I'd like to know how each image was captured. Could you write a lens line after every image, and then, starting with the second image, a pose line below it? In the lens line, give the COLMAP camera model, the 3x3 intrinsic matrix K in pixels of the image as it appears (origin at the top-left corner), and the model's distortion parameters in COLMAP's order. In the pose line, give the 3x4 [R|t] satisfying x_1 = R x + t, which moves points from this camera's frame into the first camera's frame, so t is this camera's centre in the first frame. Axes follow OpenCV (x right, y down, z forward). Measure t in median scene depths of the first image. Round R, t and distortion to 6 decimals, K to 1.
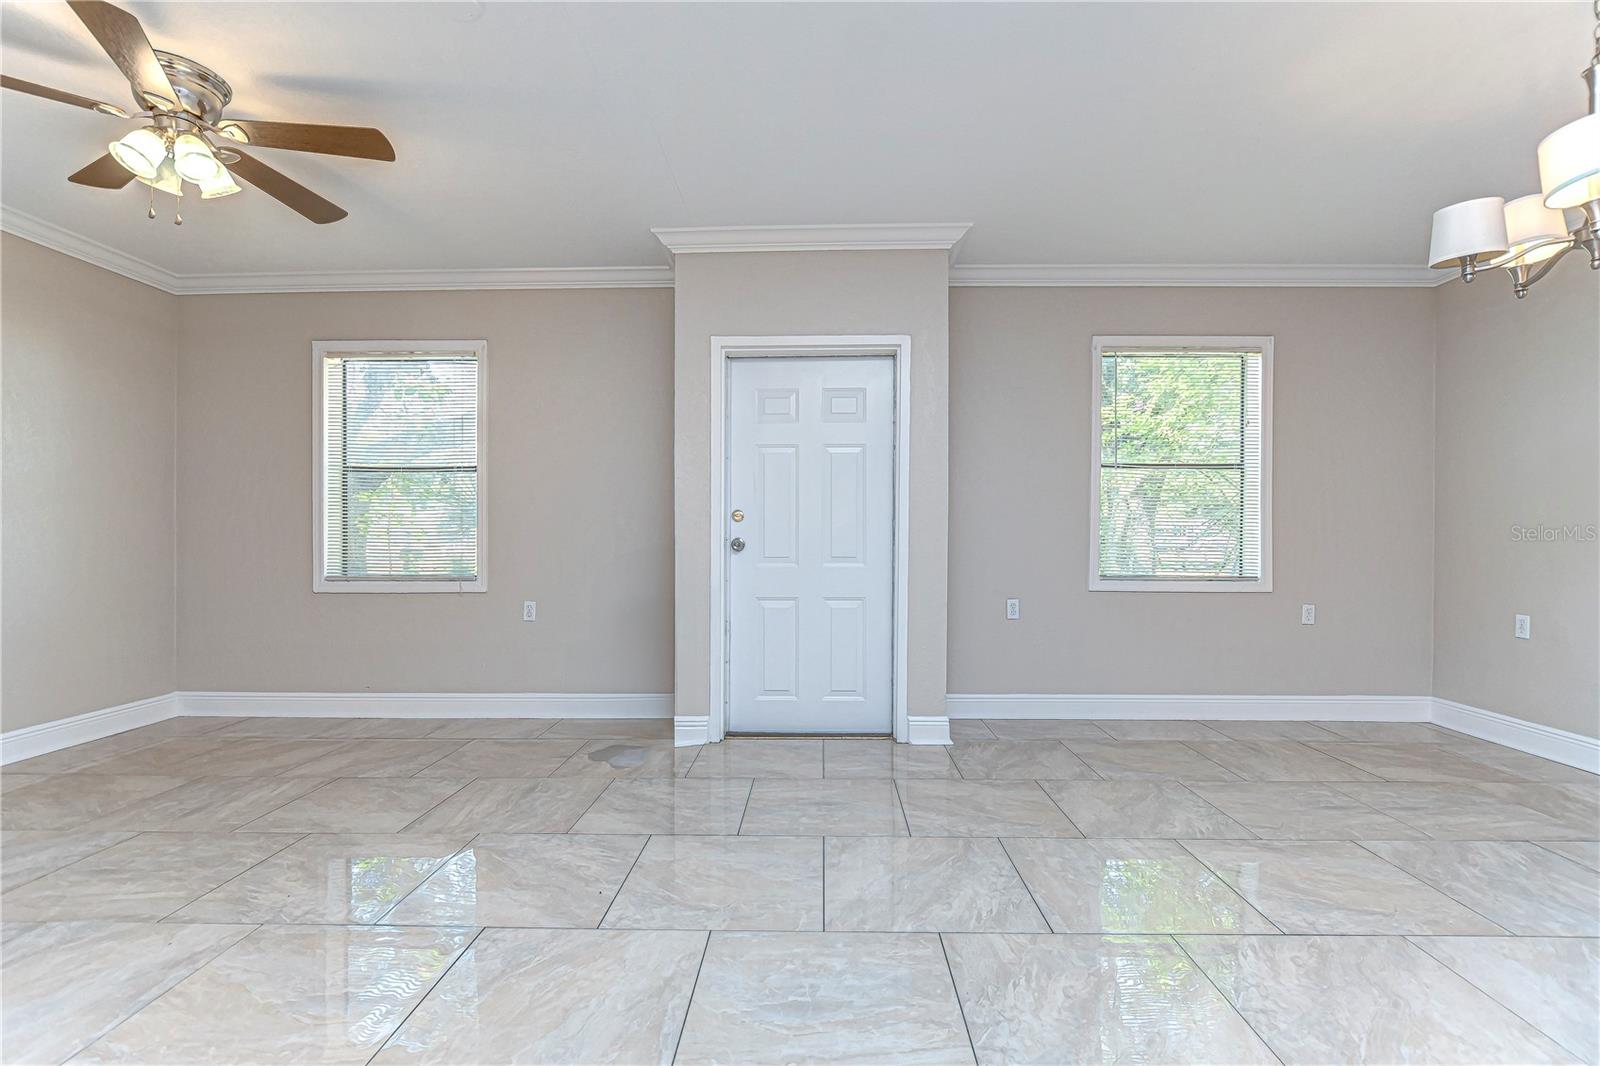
lens RADIAL K [[722.5, 0, 811.8], [0, 722.5, 529.2], [0, 0, 1]] dist [0.000822, -0.003821]
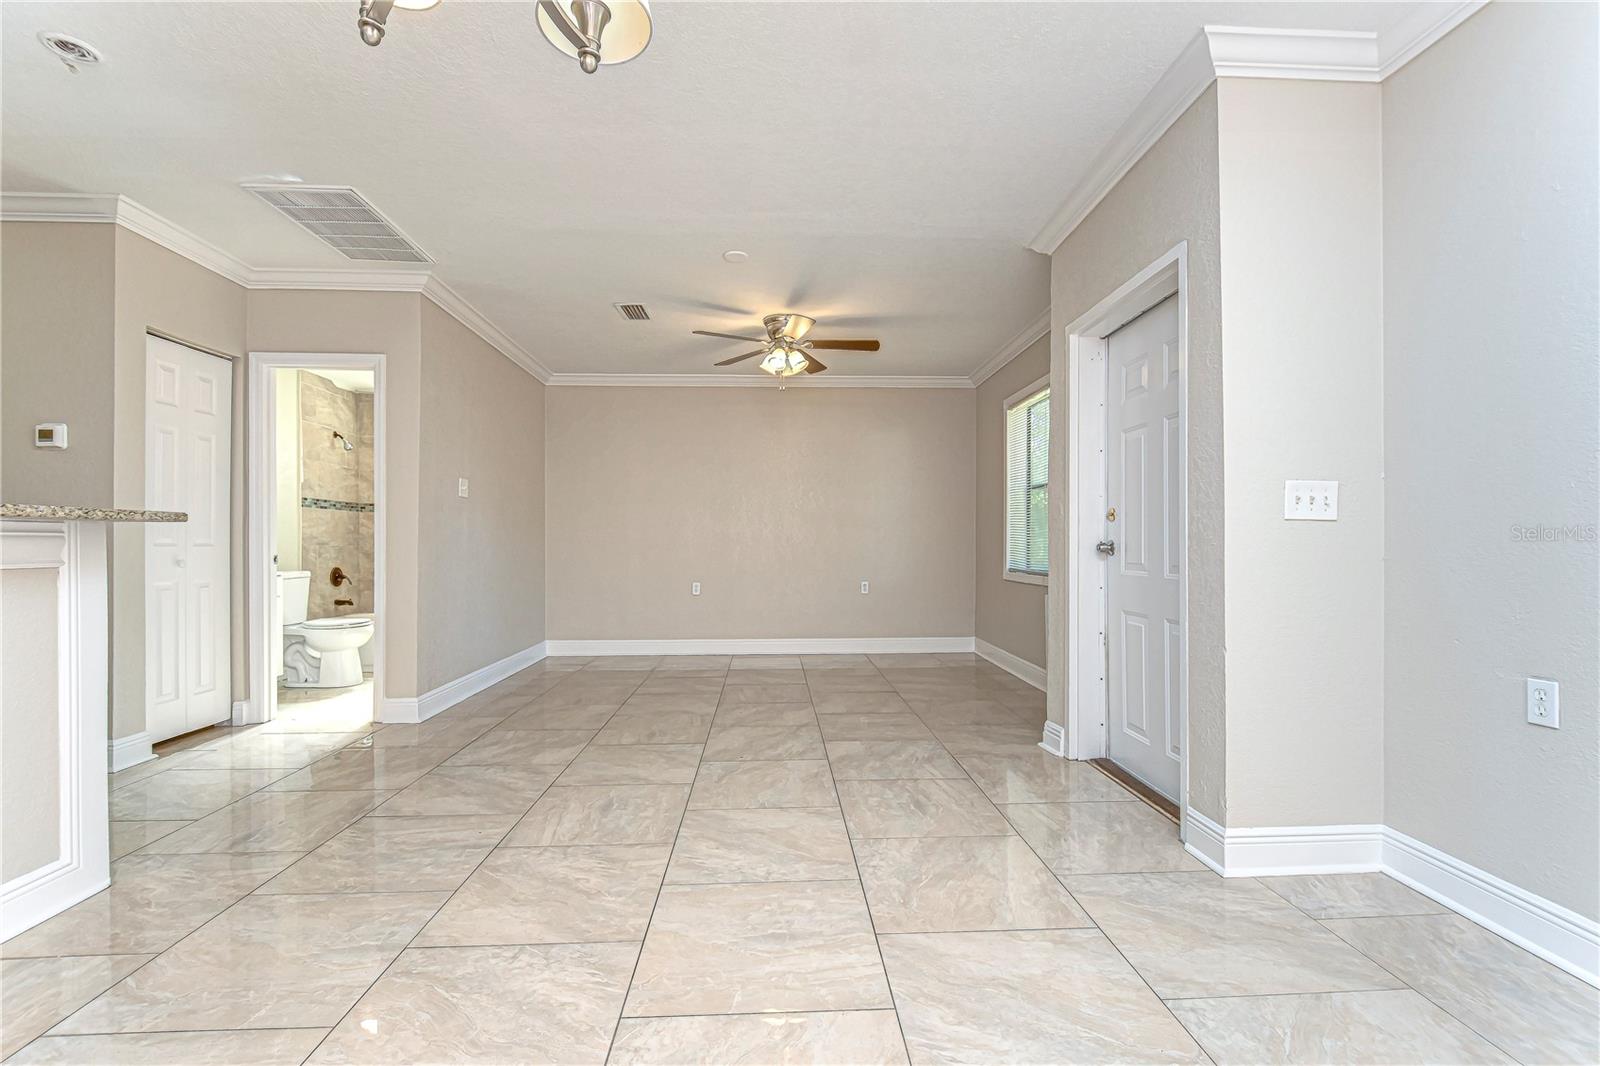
lens RADIAL K [[722.5, 0, 813.1], [0, 722.5, 534.8], [0, 0, 1]] dist [0.000822, -0.003821]
pose [[0.063826, -0.009351, -0.997917, 0.921283], [0.016093, 0.999836, -0.008340, 0.008185], [0.997831, -0.015527, 0.063966, 0.718500]]
